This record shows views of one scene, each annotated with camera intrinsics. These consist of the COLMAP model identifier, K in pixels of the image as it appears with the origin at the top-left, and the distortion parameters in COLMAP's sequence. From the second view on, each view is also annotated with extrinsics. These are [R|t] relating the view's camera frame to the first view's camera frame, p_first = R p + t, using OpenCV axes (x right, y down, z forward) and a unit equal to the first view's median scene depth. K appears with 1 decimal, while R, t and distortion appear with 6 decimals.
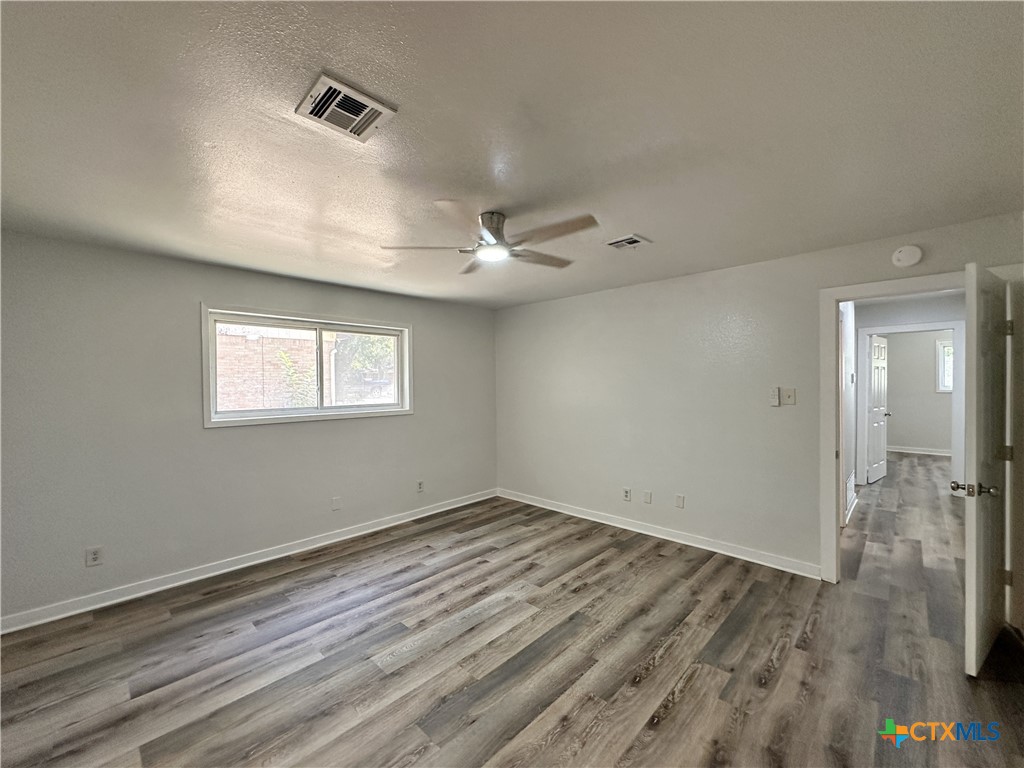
lens RADIAL K [[415.6, 0, 517.1], [0, 415.6, 385.7], [0, 0, 1]] dist [-0.000059, 0.000412]
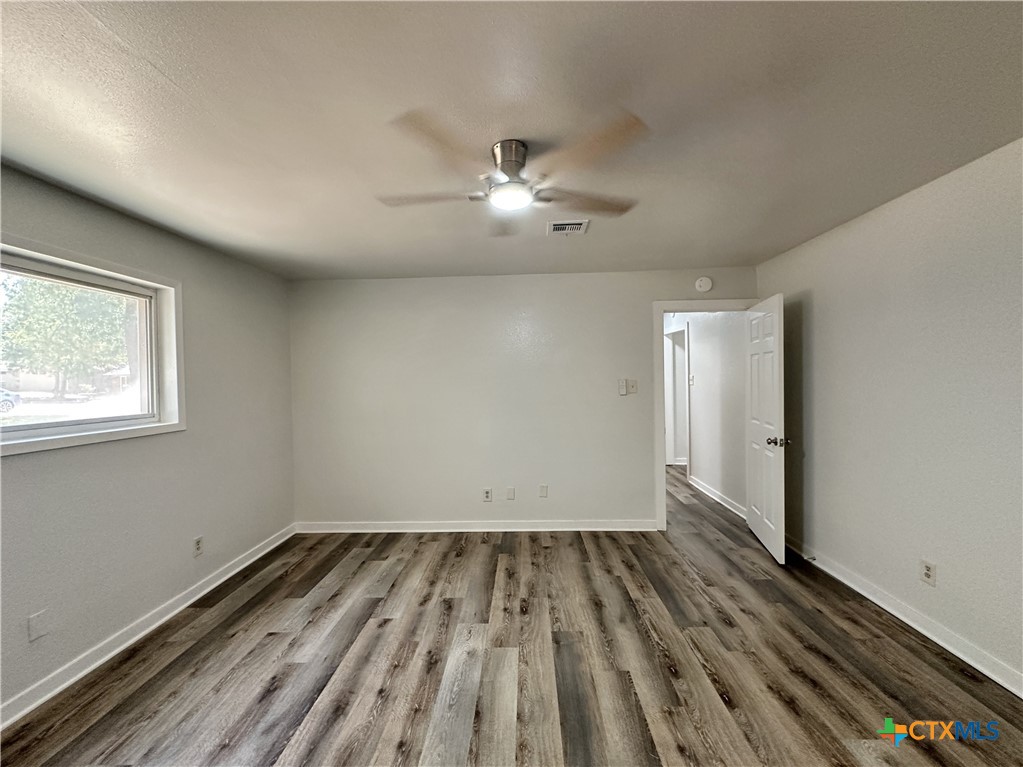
lens RADIAL K [[415.2, 0, 506.9], [0, 415.2, 385.9], [0, 0, 1]] dist [-0.000059, 0.000412]
pose [[0.749472, -0.014339, 0.661881, -0.409021], [0.017200, 0.999850, 0.002185, 0.014252], [-0.661813, 0.009747, 0.749606, 0.323712]]
